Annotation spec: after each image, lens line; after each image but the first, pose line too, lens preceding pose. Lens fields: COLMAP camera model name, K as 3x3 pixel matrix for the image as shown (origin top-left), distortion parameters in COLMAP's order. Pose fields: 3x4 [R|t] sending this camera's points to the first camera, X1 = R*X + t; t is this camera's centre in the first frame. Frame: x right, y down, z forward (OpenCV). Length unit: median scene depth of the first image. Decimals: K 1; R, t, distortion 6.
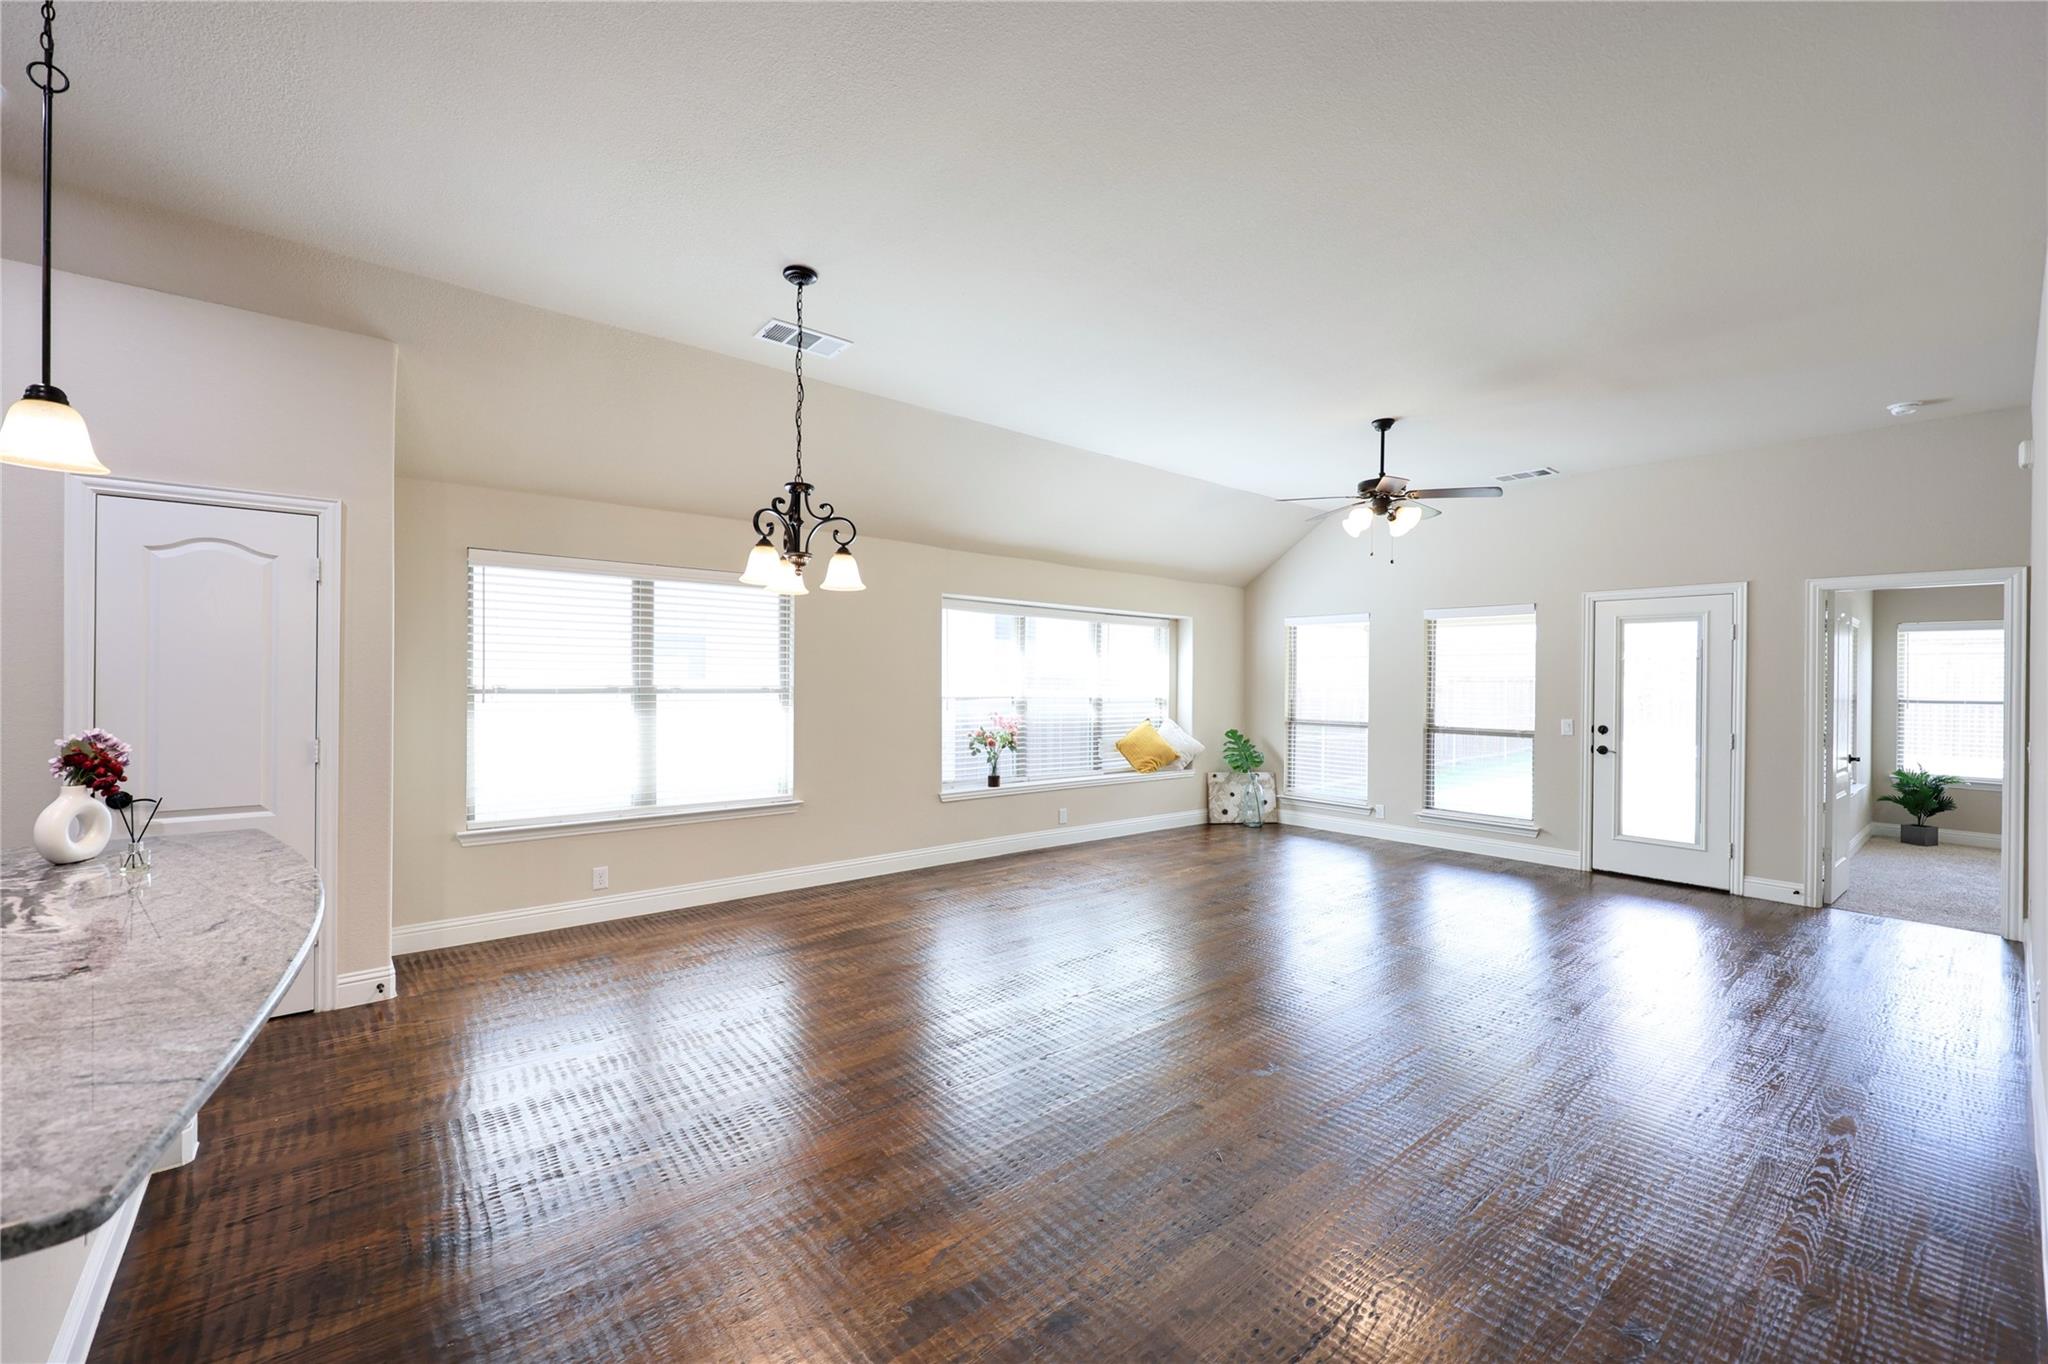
lens RADIAL K [[834.2, 0, 1073.8], [0, 834.2, 679.8], [0, 0, 1]] dist [-0.006969, 0.001084]
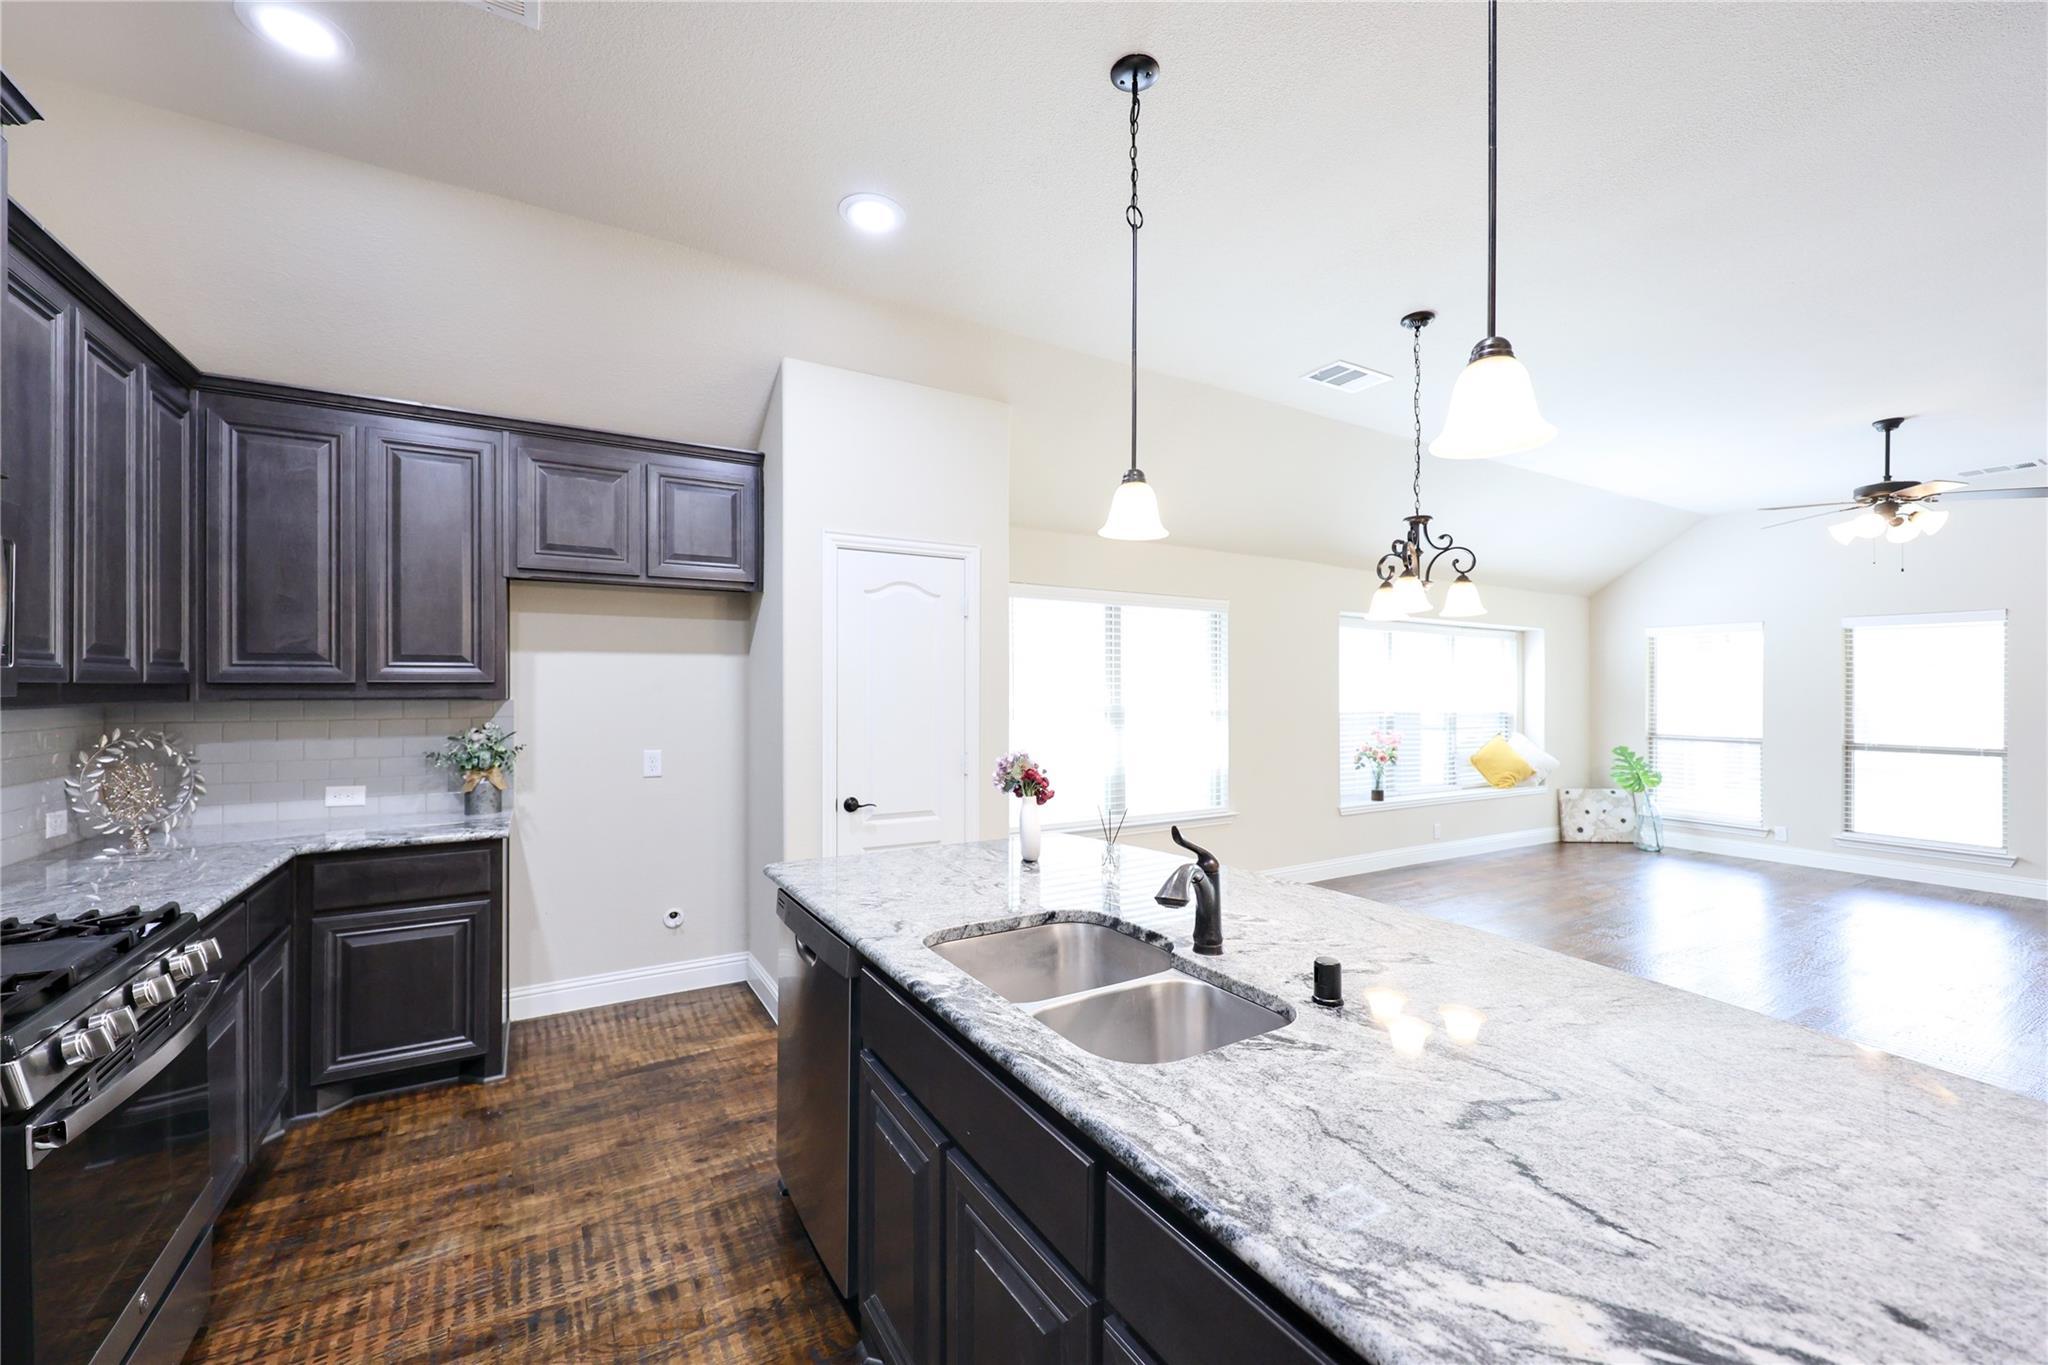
lens RADIAL K [[834.2, 0, 1032.2], [0, 834.2, 687.4], [0, 0, 1]] dist [-0.006969, 0.001084]
pose [[0.986084, -0.004899, -0.166175, -0.317097], [0.004746, 0.999988, -0.001321, -0.009410], [0.166179, 0.000514, 0.986095, -0.061913]]
